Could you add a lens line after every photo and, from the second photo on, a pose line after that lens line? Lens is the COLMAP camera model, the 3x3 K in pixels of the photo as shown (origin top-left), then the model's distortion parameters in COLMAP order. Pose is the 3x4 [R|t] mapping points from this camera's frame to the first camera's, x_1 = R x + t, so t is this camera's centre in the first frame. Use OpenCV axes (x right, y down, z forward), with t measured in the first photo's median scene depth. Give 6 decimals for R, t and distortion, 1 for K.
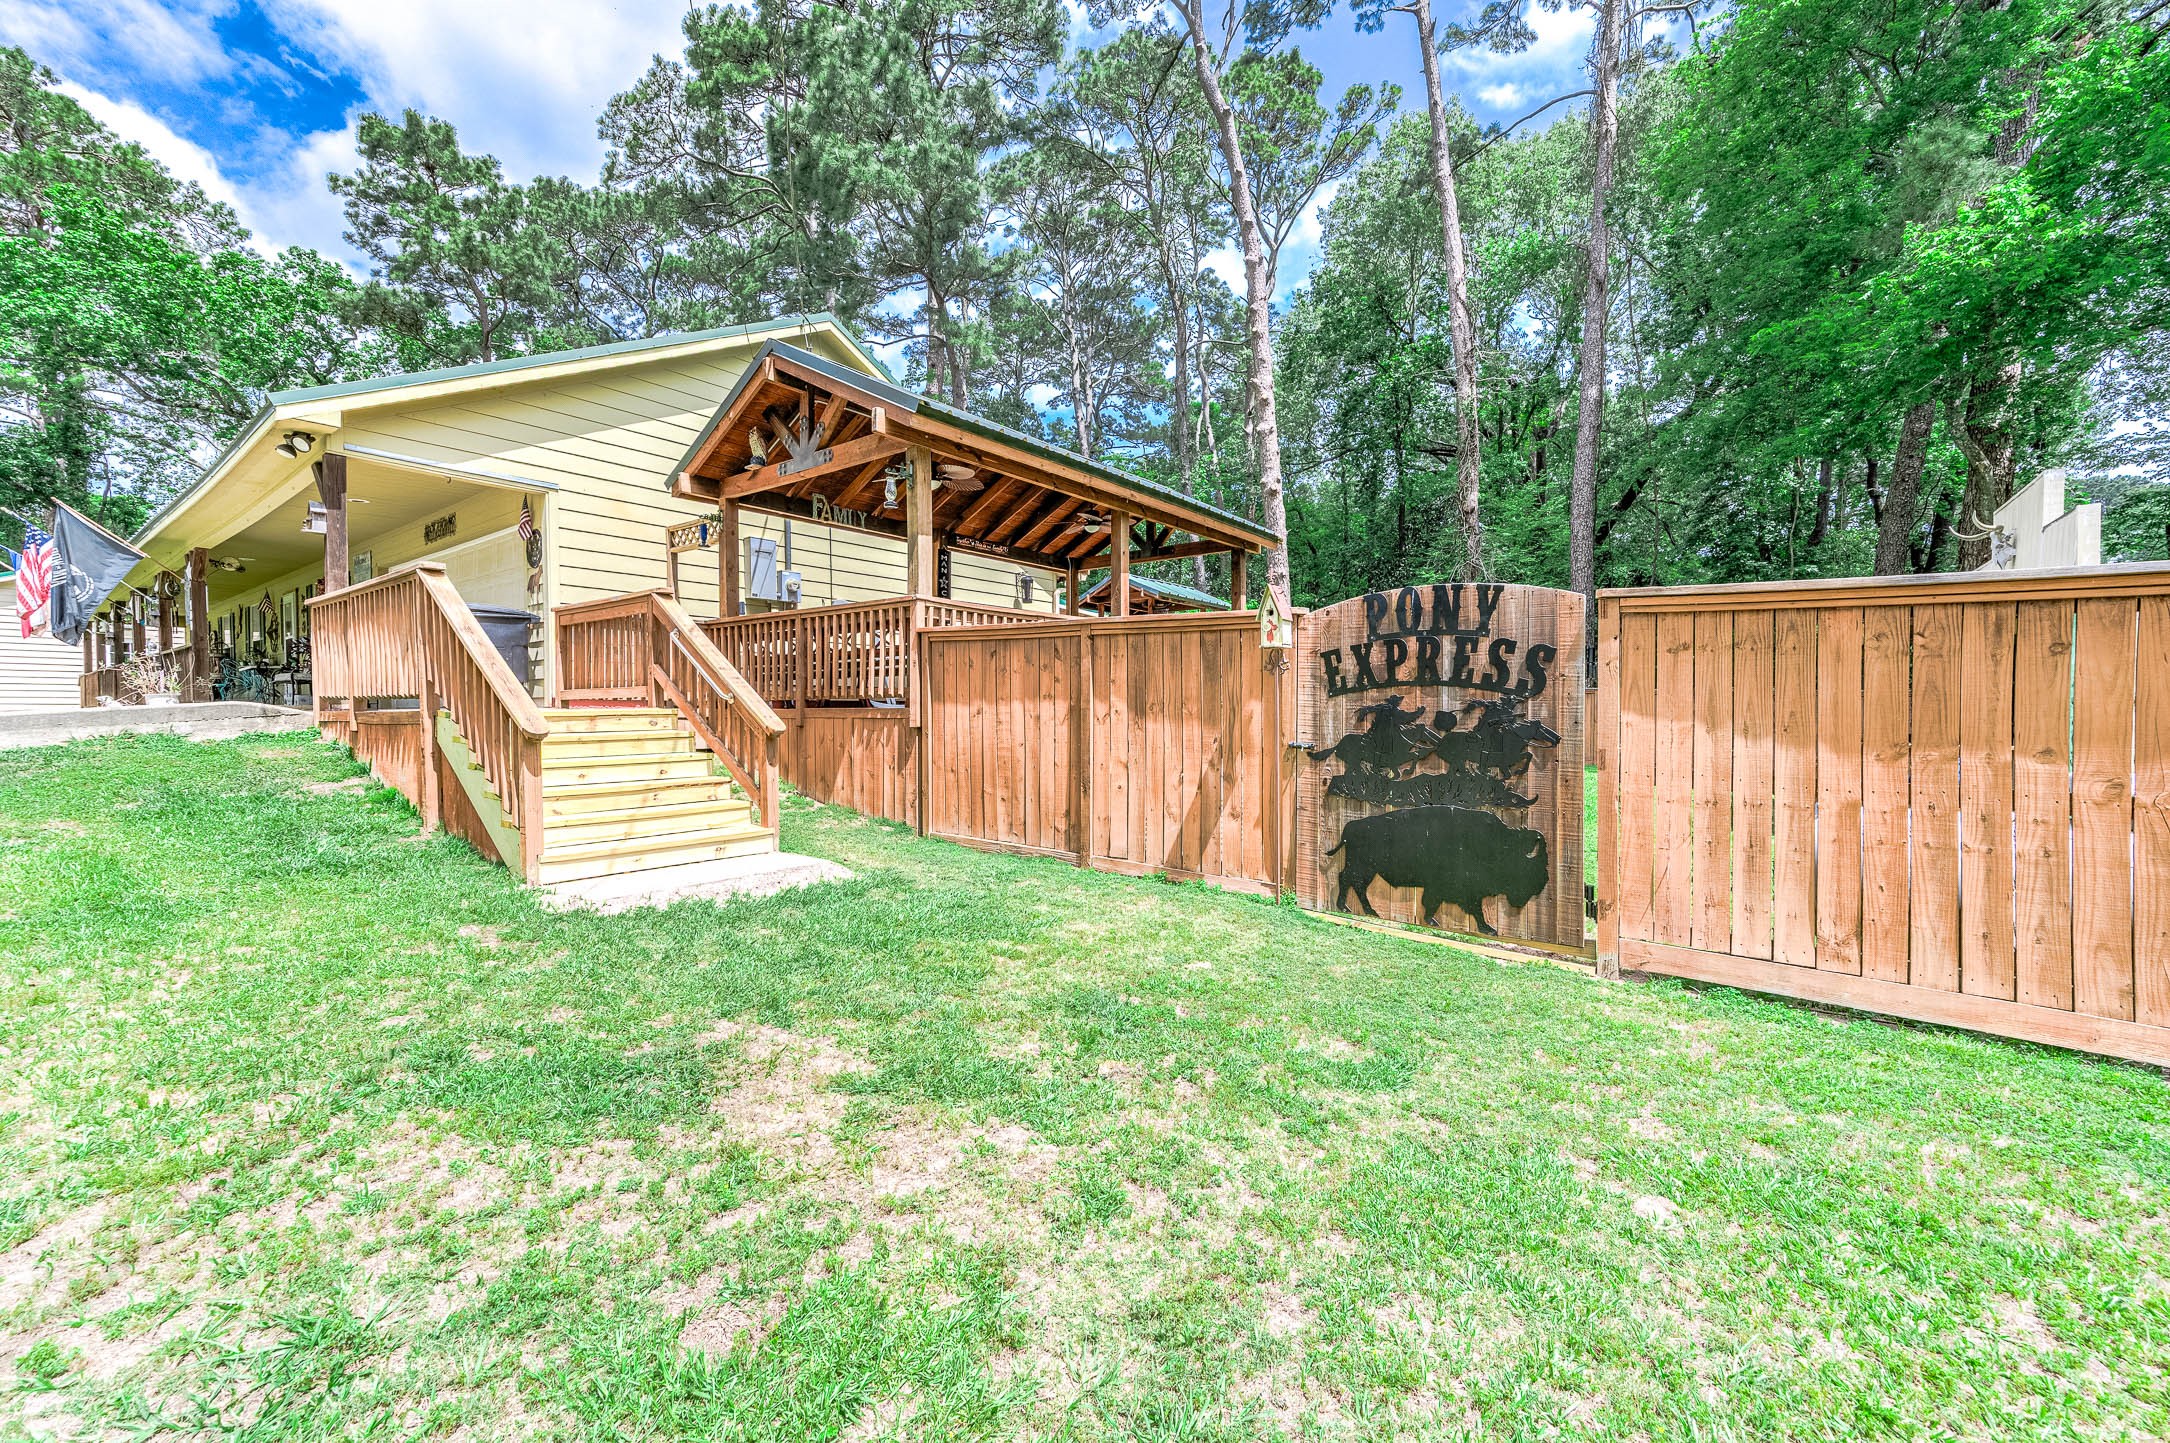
lens RADIAL K [[841.9, 0, 1100.0], [0, 841.9, 726.7], [0, 0, 1]] dist [0.017128, 0.000654]
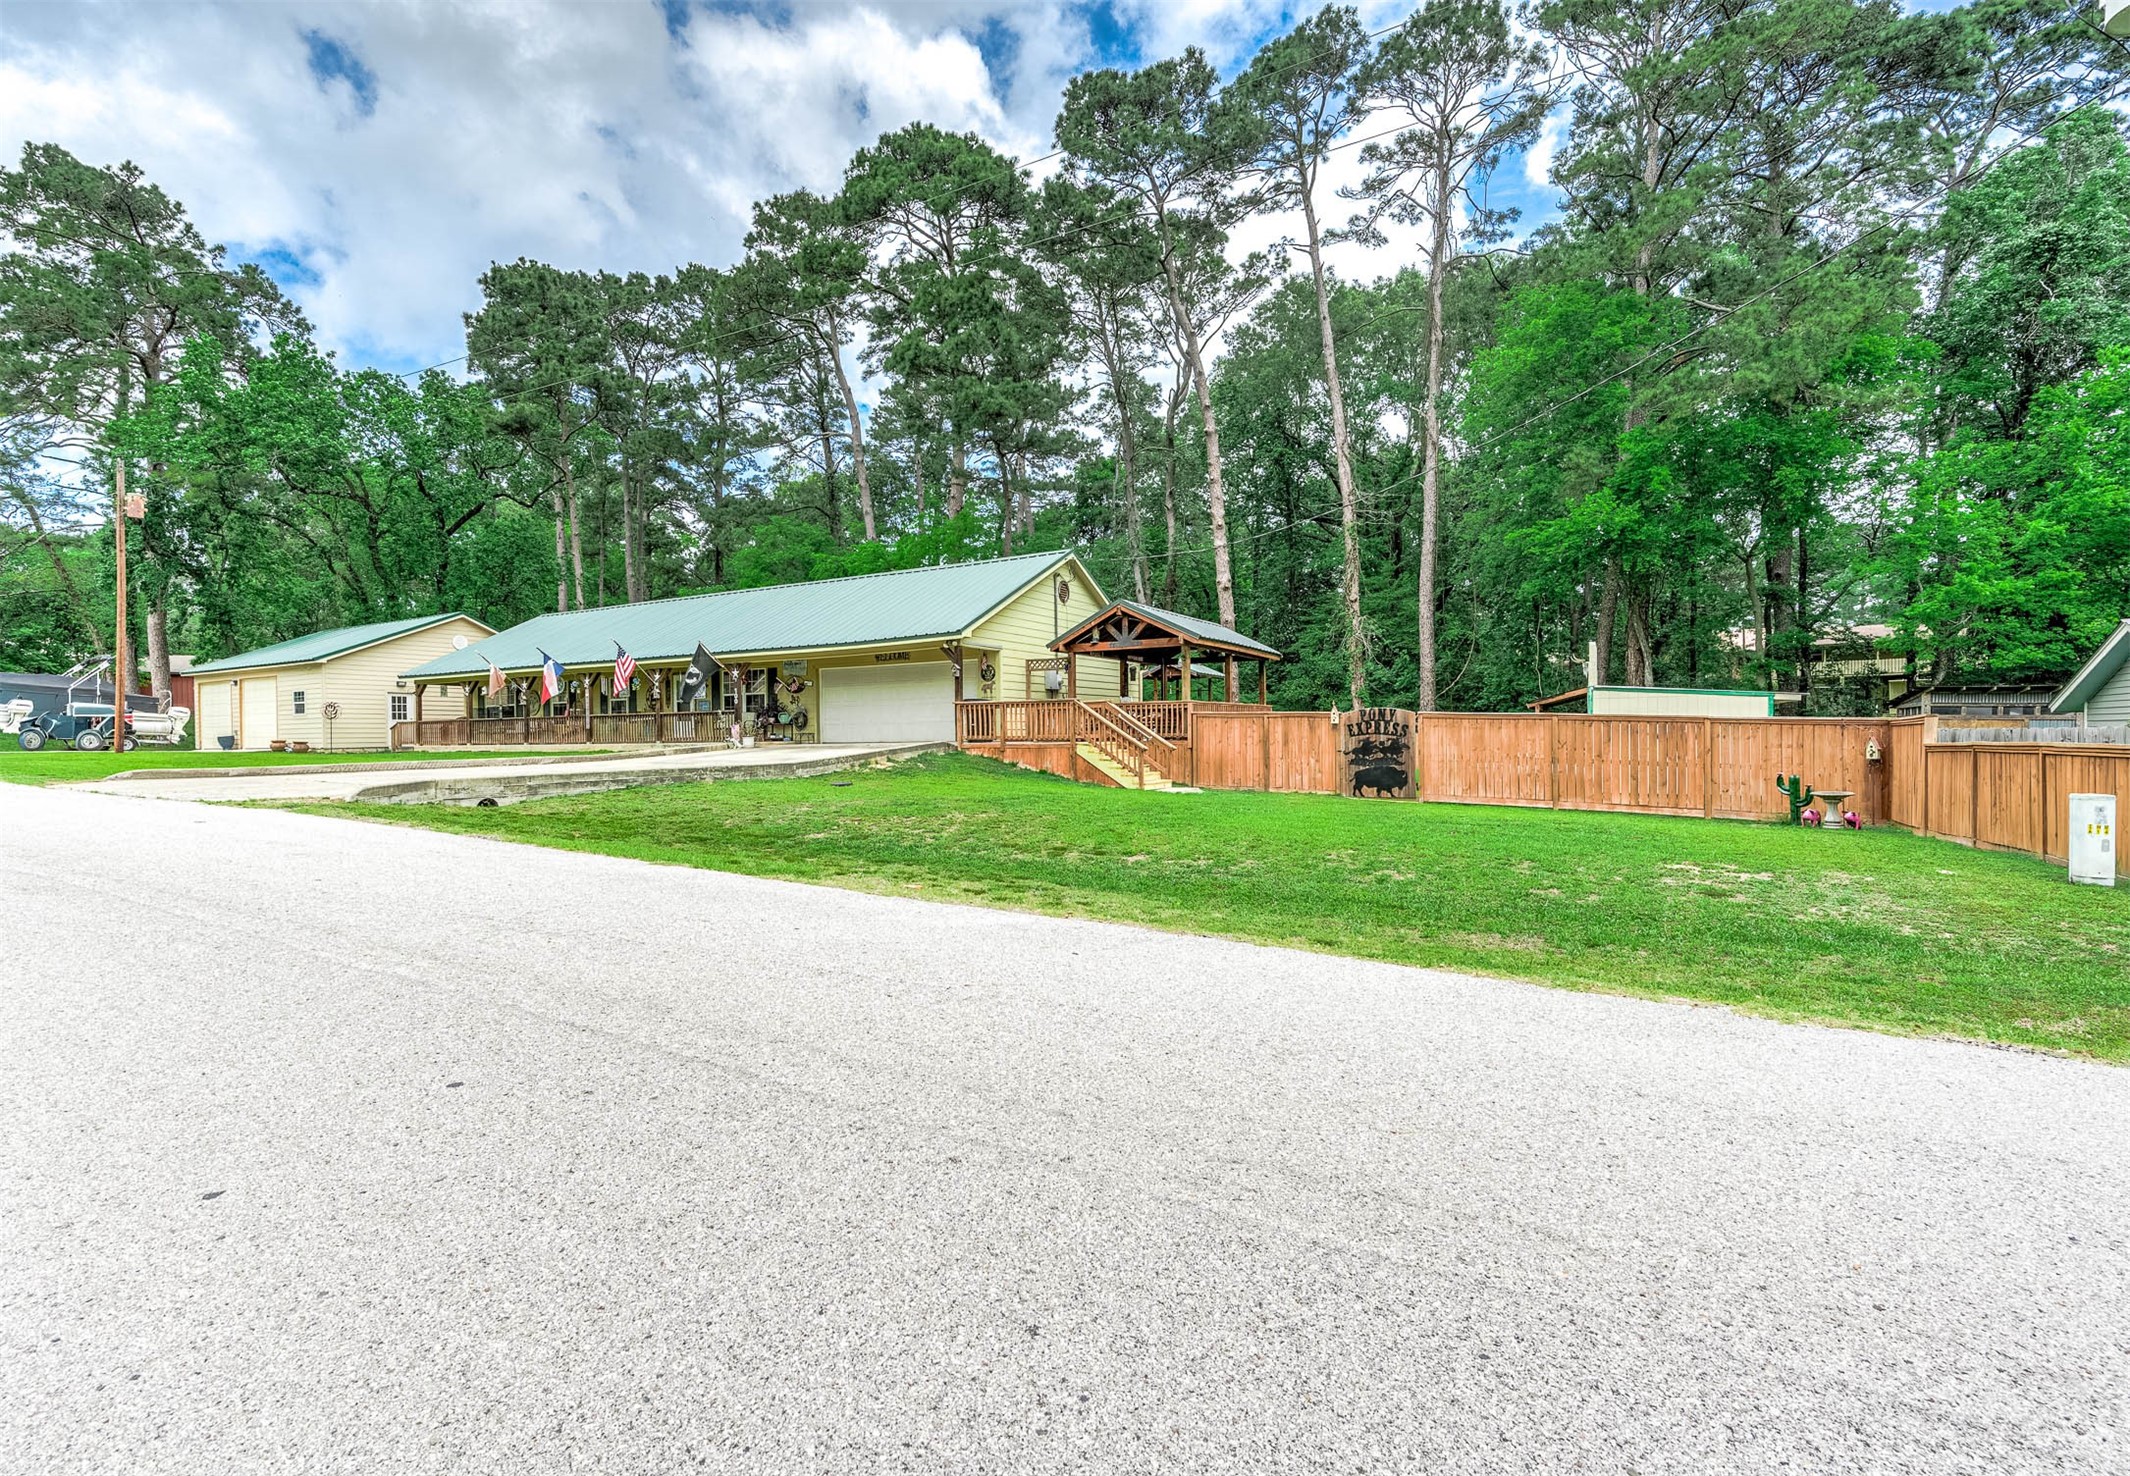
lens RADIAL K [[916.9, 0, 1048.4], [0, 916.9, 732.4], [0, 0, 1]] dist [0.002377, 0.000037]
pose [[0.993880, -0.006795, 0.110260, -1.460510], [0.009583, 0.999647, -0.024774, 0.031018], [-0.110052, 0.025679, 0.993594, -2.792407]]
